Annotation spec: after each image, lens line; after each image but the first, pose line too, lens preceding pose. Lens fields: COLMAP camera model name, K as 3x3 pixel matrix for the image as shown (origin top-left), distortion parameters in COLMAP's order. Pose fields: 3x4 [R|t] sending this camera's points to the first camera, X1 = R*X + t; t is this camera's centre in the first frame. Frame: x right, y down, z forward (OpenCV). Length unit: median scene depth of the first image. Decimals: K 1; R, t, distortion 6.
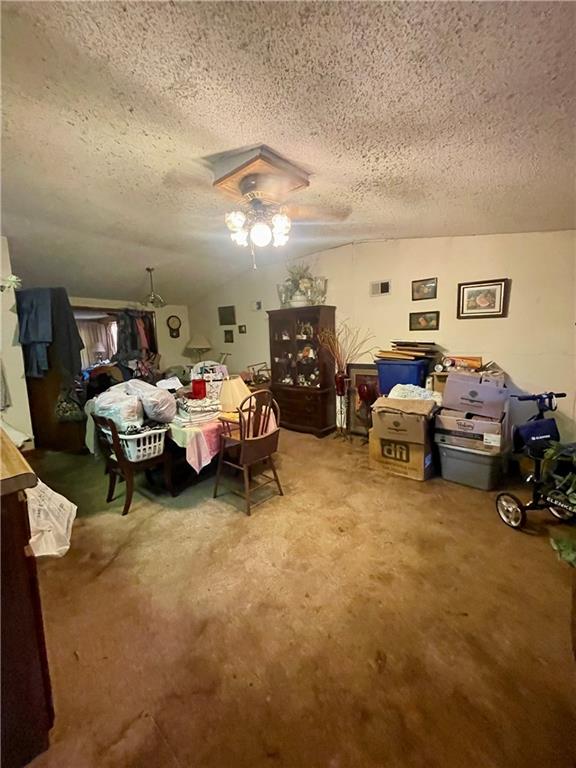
lens RADIAL K [[314.9, 0, 288.4], [0, 314.9, 381.9], [0, 0, 1]] dist [-0.000816, 0.000415]
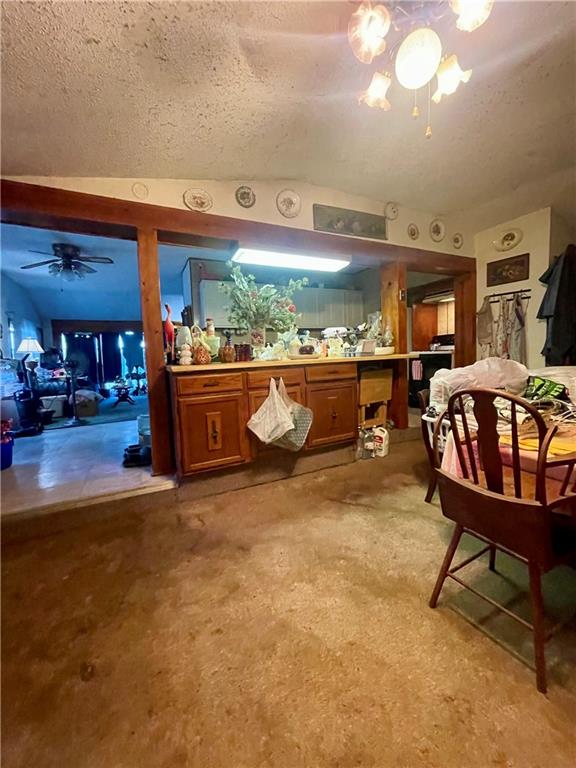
lens RADIAL K [[314.9, 0, 288.2], [0, 314.9, 381.5], [0, 0, 1]] dist [-0.000816, 0.000415]
pose [[-0.367626, 0.107115, -0.923784, 0.582190], [-0.074700, 0.986734, 0.144142, -0.023689], [0.926969, 0.121997, -0.354748, 1.253430]]
